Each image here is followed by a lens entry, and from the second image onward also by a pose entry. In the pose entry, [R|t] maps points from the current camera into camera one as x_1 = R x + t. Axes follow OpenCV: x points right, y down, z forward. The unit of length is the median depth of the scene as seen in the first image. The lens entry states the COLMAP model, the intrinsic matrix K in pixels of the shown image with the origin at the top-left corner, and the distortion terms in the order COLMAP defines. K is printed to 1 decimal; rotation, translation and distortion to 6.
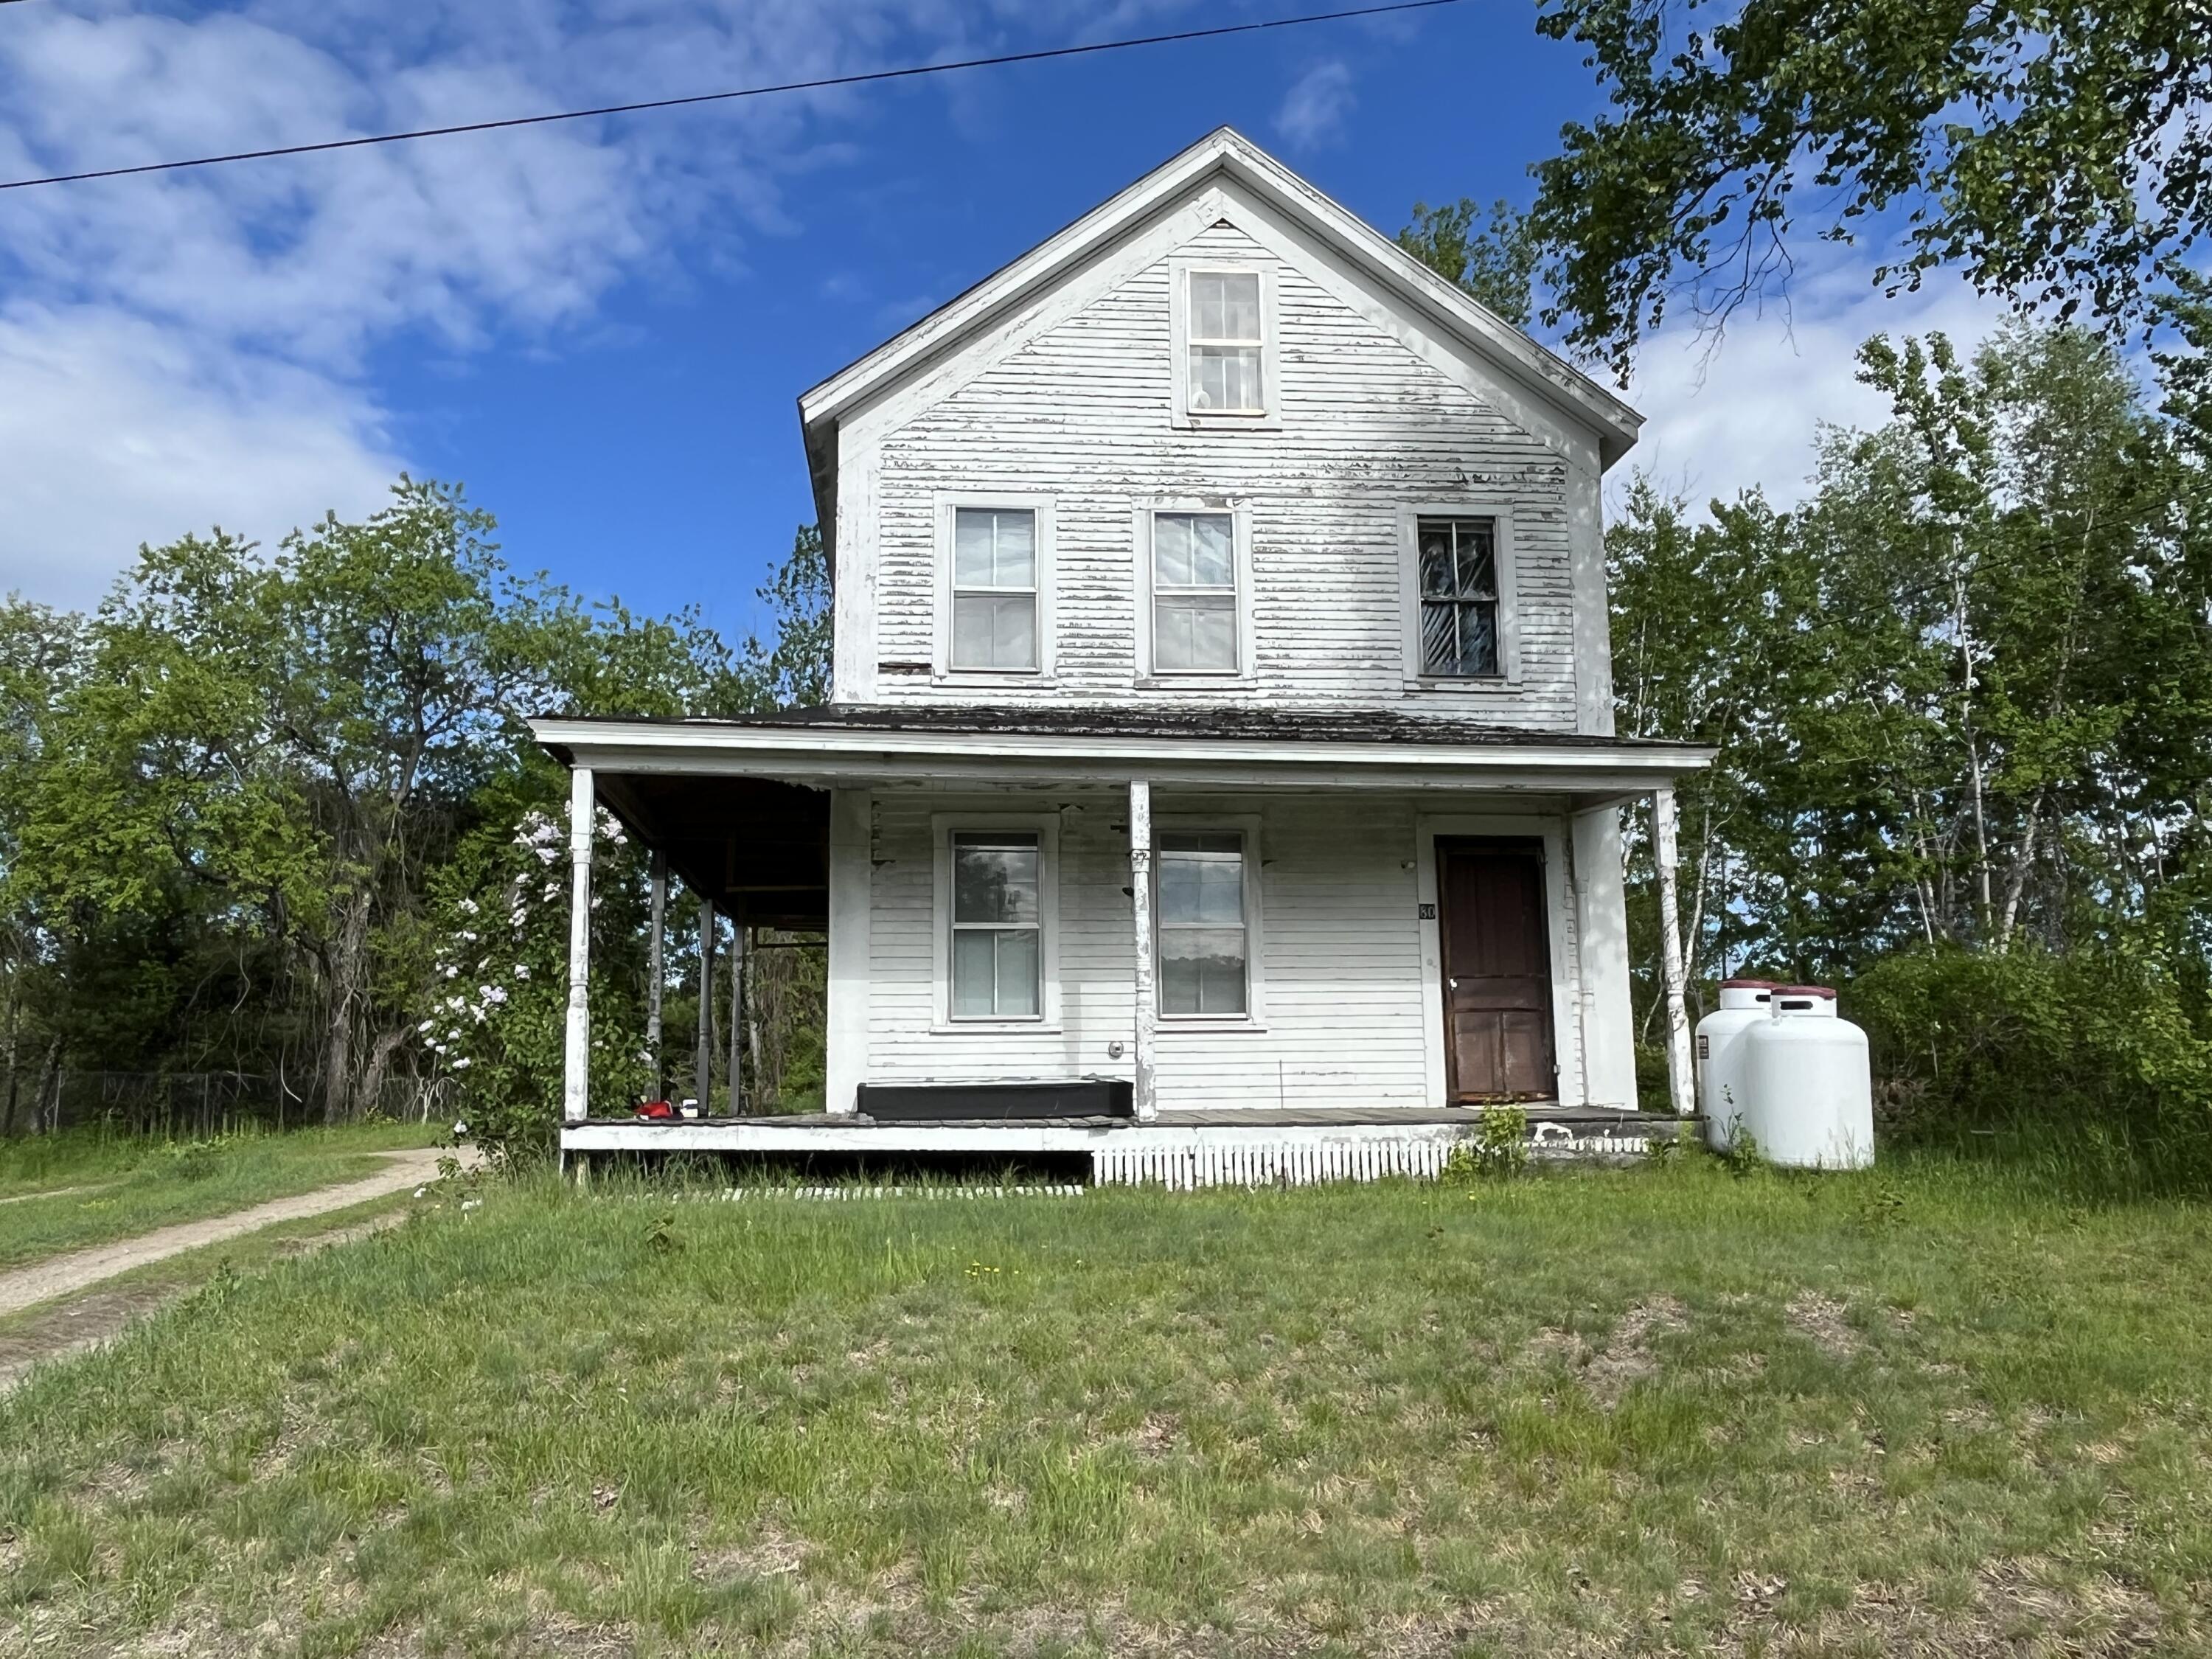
lens RADIAL K [[1802.5, 0, 1103.2], [0, 1802.5, 828.5], [0, 0, 1]] dist [0.007375, 0.001239]
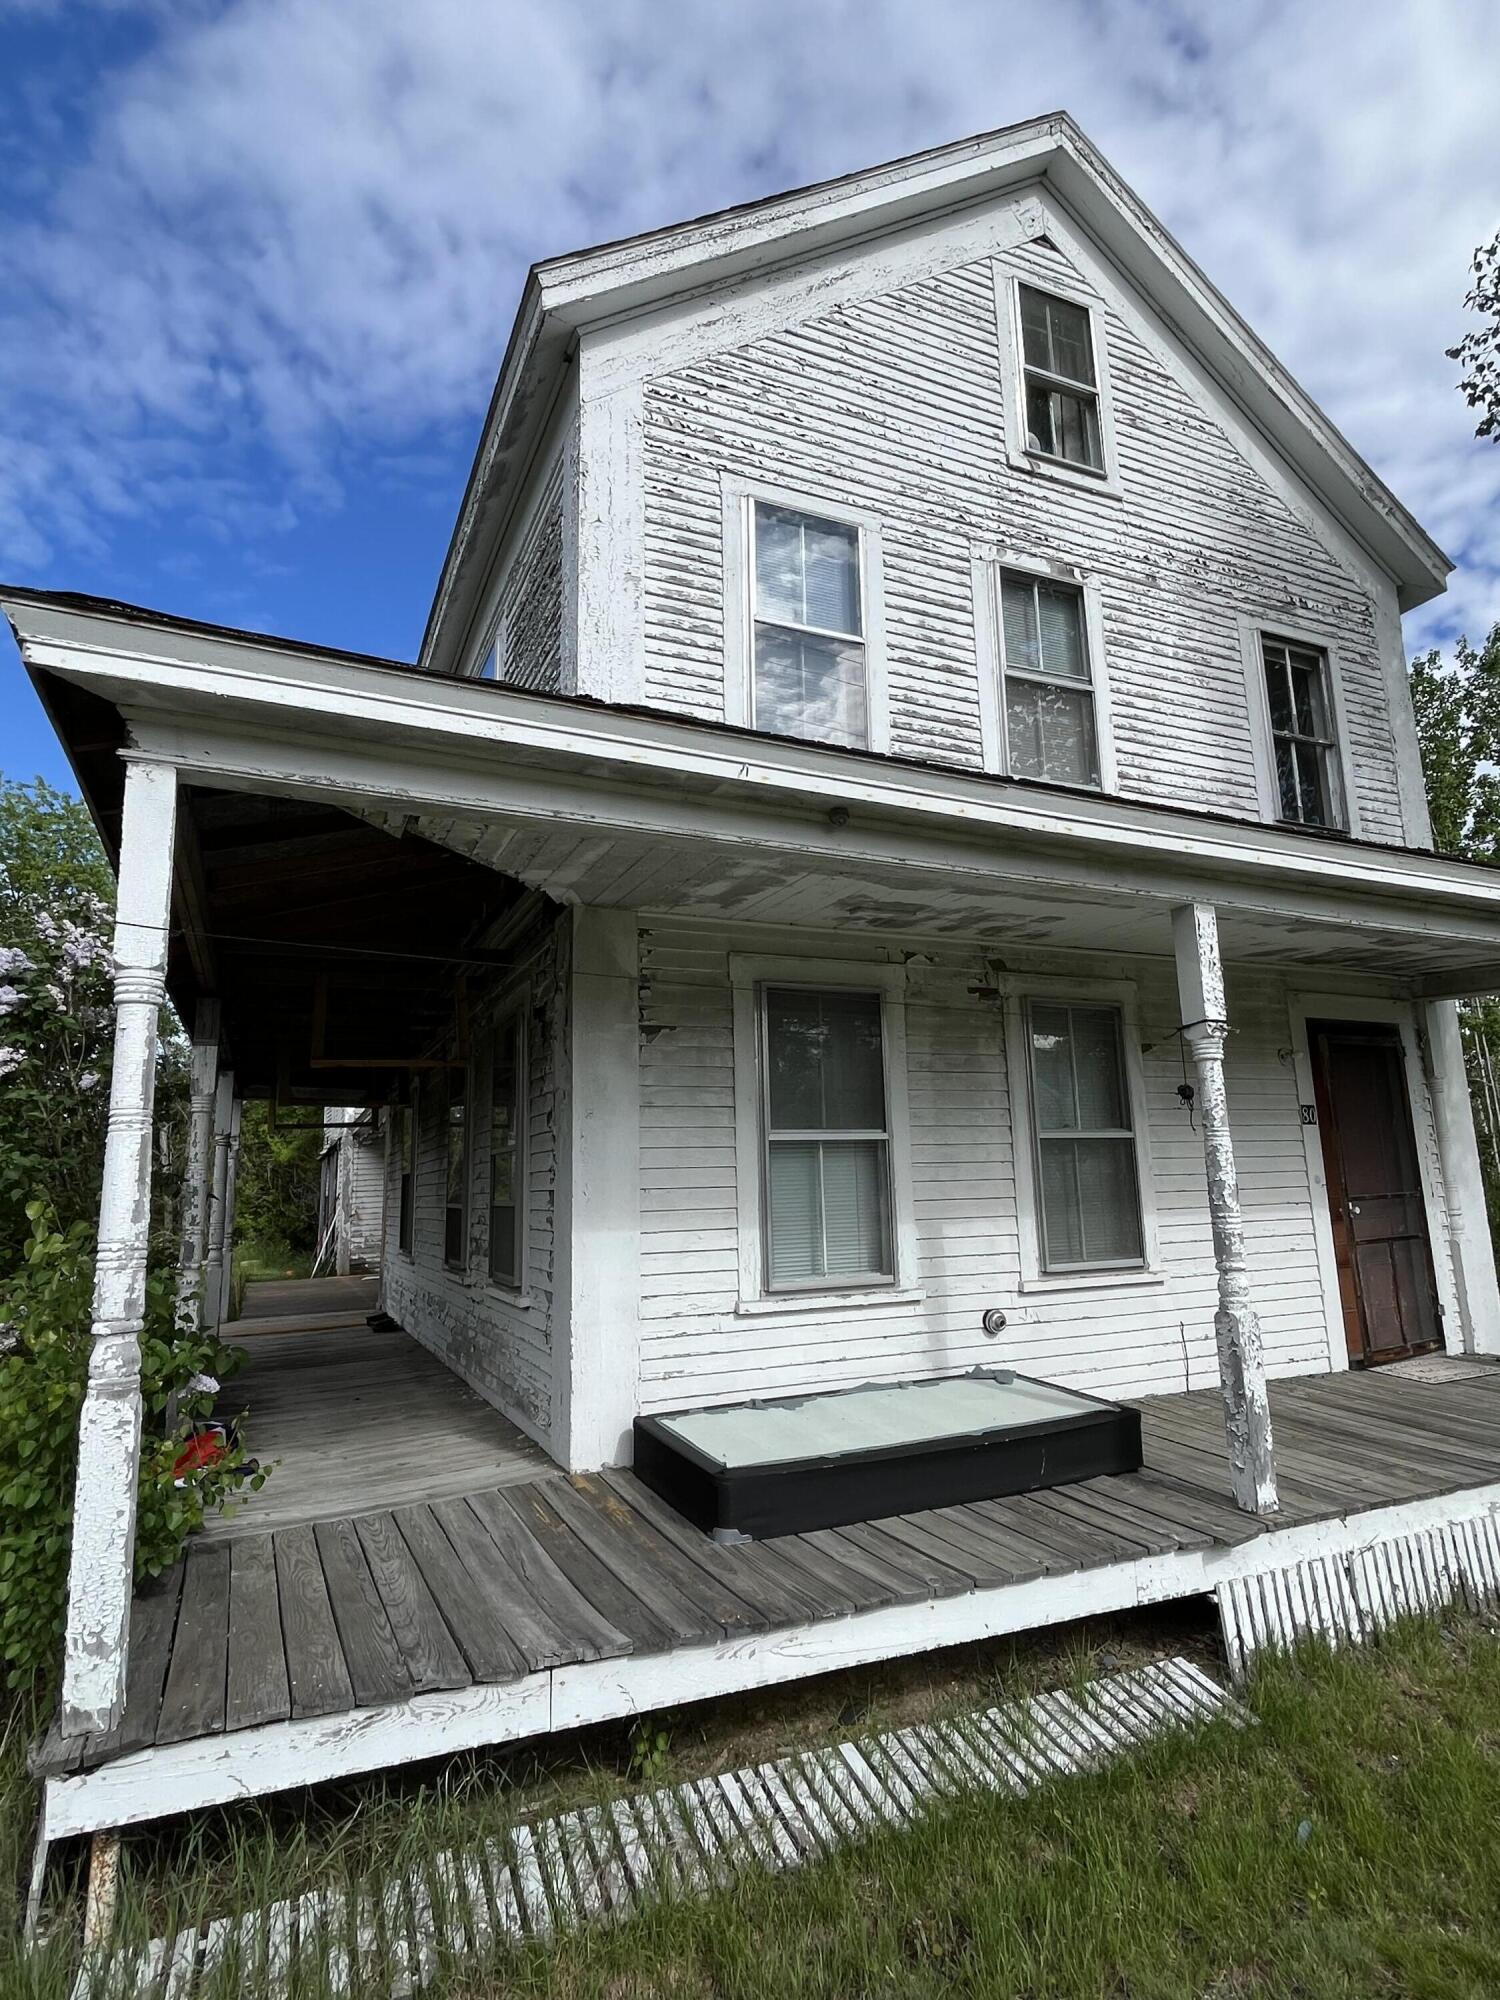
lens RADIAL K [[1075.7, 0, 750.2], [0, 1075.7, 997.6], [0, 0, 1]] dist [-0.002696, -0.001718]
pose [[0.947862, 0.041879, 0.315916, -0.200292], [-0.032751, 0.998880, -0.034150, 0.018800], [-0.316993, 0.022023, 0.948172, 0.625324]]
